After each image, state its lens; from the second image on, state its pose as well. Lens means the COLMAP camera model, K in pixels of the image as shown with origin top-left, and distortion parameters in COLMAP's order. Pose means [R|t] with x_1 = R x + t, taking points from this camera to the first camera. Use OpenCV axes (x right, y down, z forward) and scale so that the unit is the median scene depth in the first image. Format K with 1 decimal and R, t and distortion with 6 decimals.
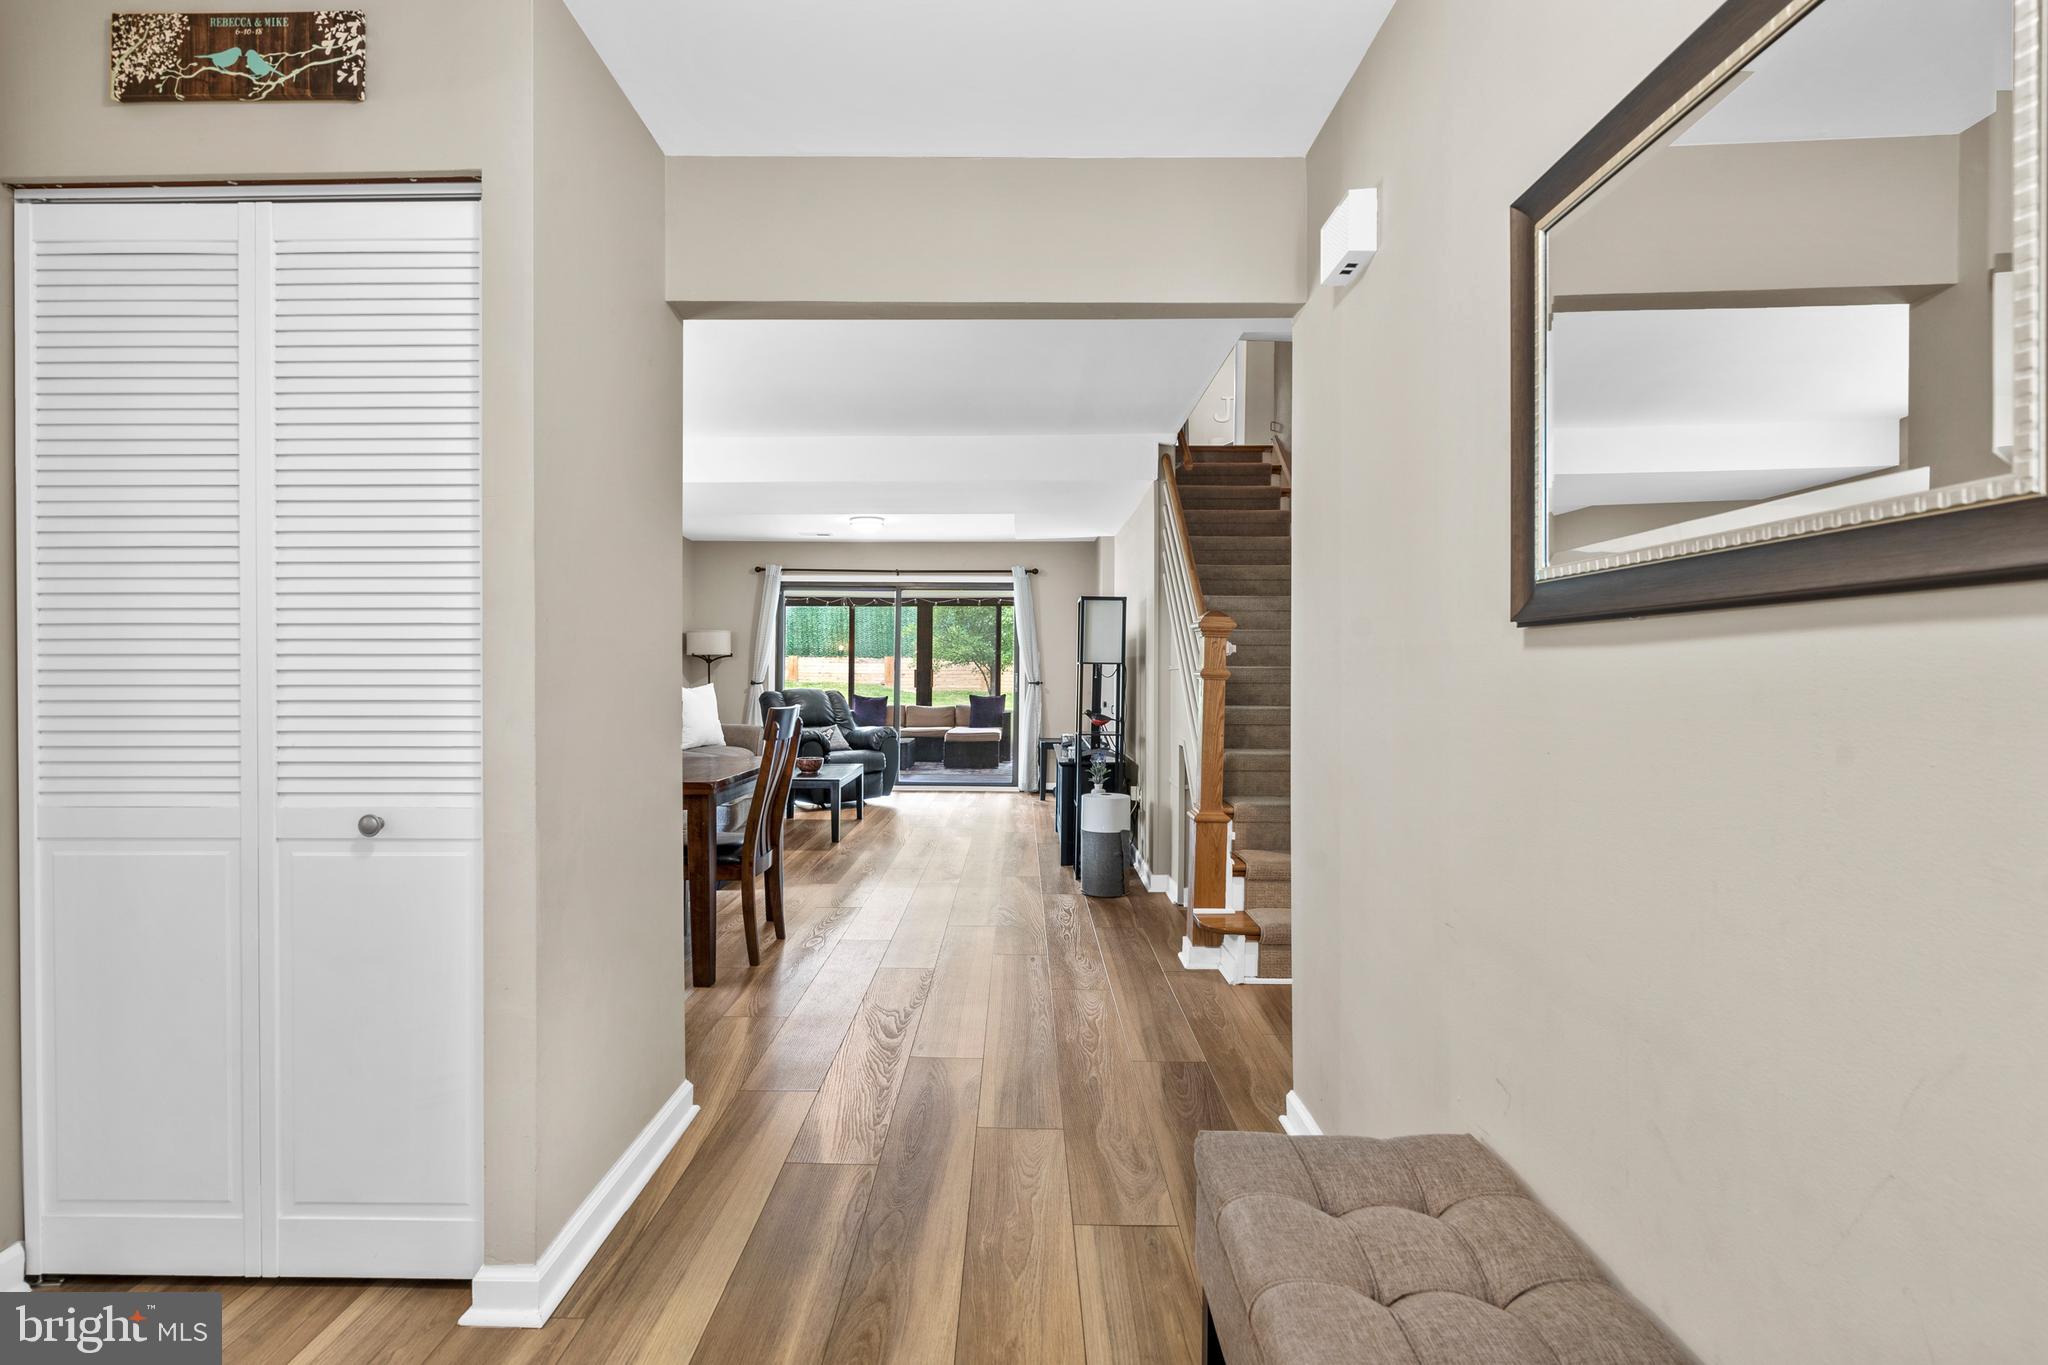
lens RADIAL K [[961.7, 0, 991.1], [0, 961.7, 664.3], [0, 0, 1]] dist [0.000501, 0.000575]
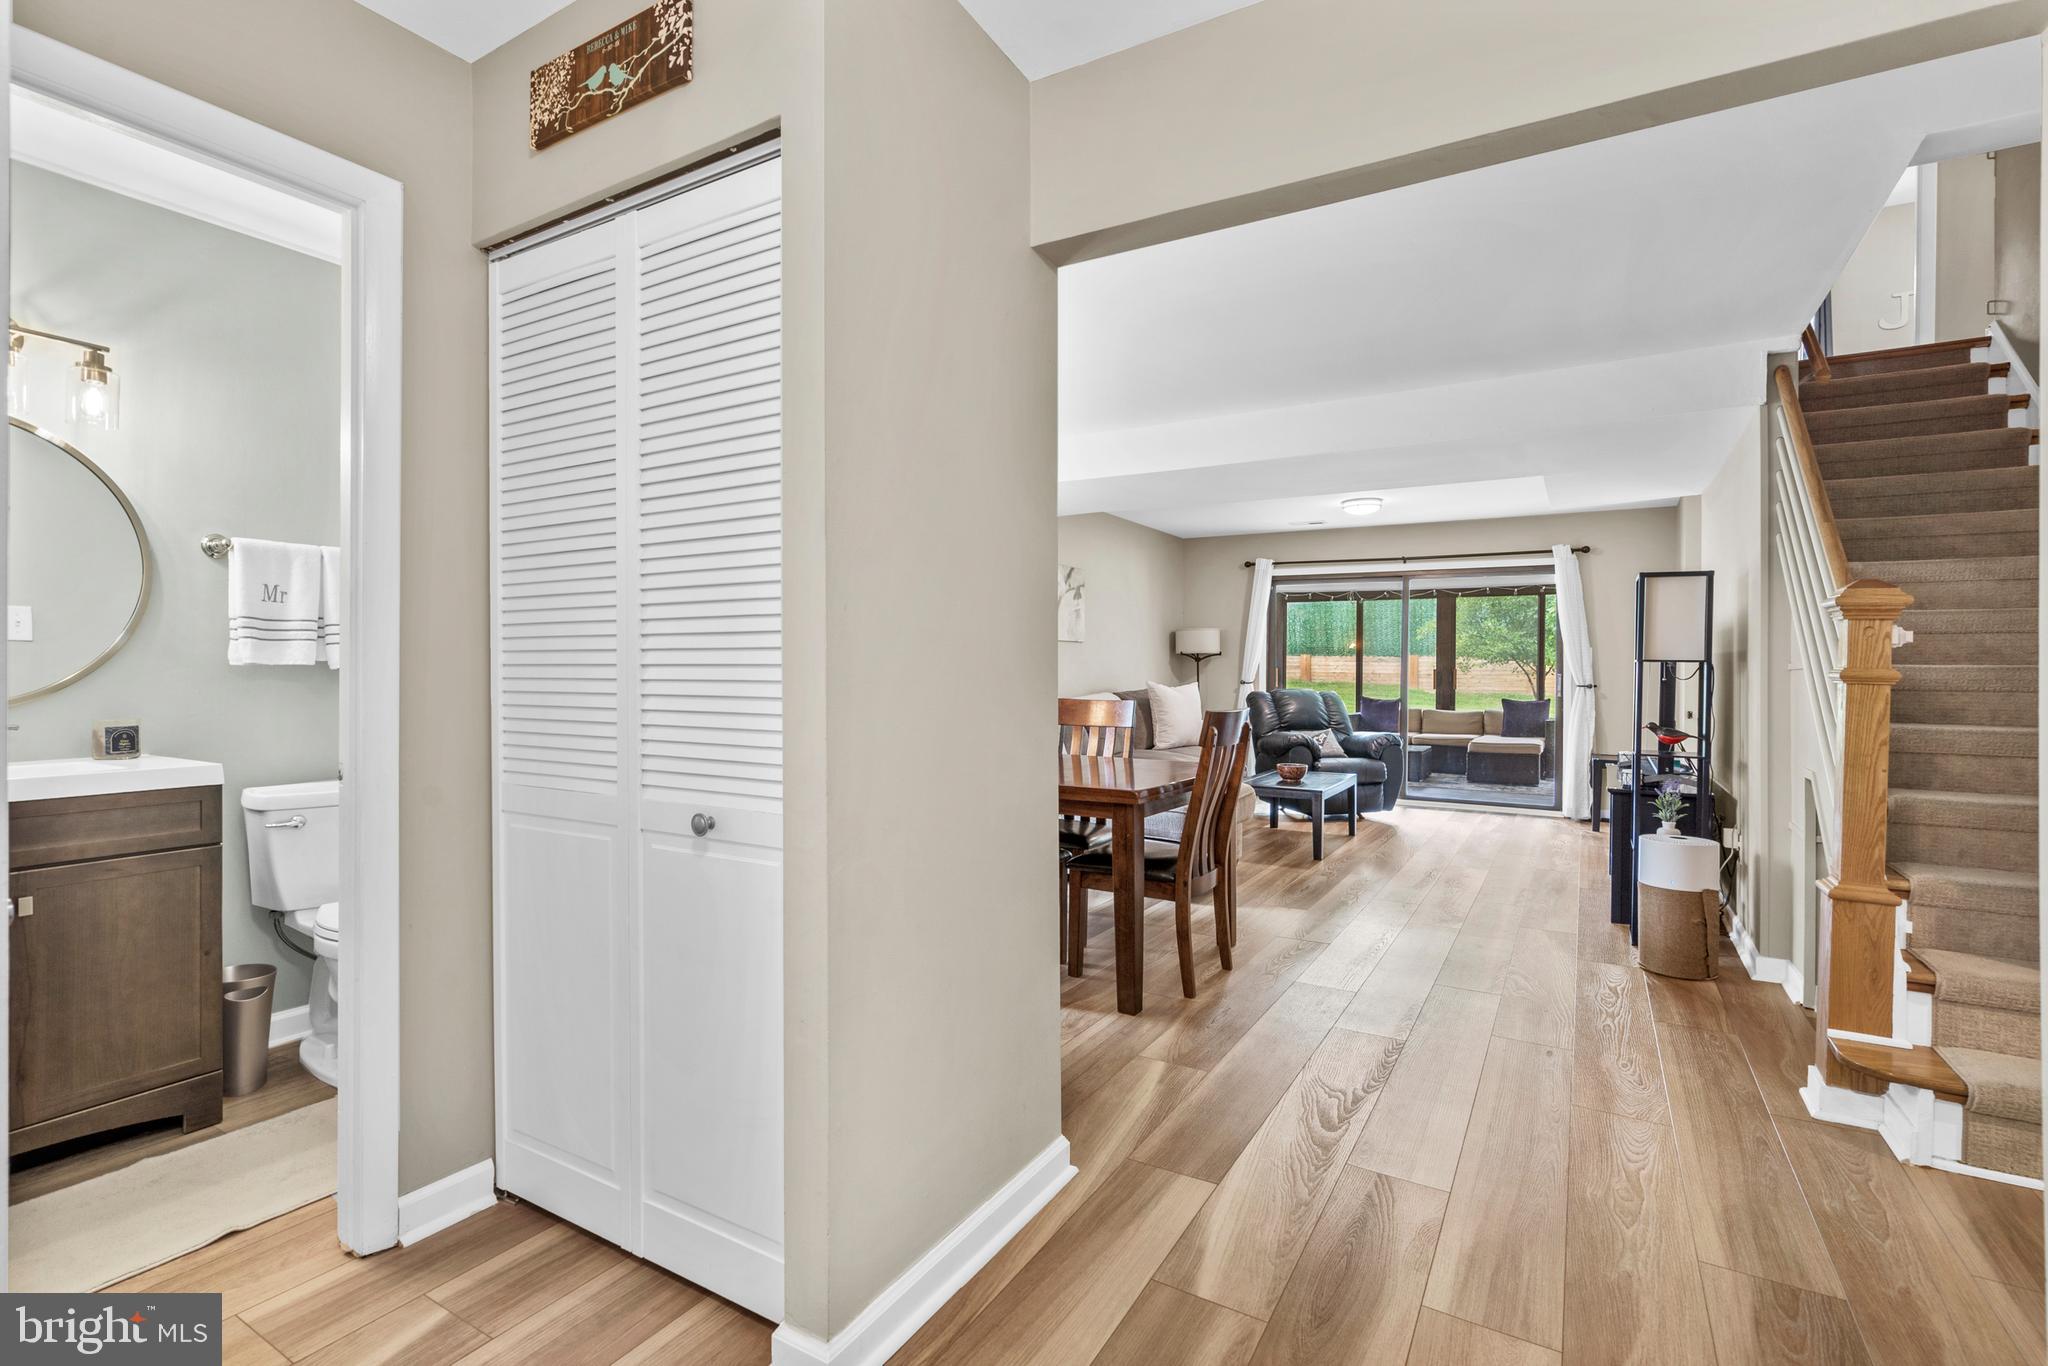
lens RADIAL K [[938.9, 0, 1006.0], [0, 938.9, 659.2], [0, 0, 1]] dist [0.000644, 0.000643]
pose [[0.865925, -0.002160, -0.500169, 0.028920], [-0.000397, 0.999987, -0.005005, 0.001467], [0.500174, 0.004532, 0.865913, 0.099917]]
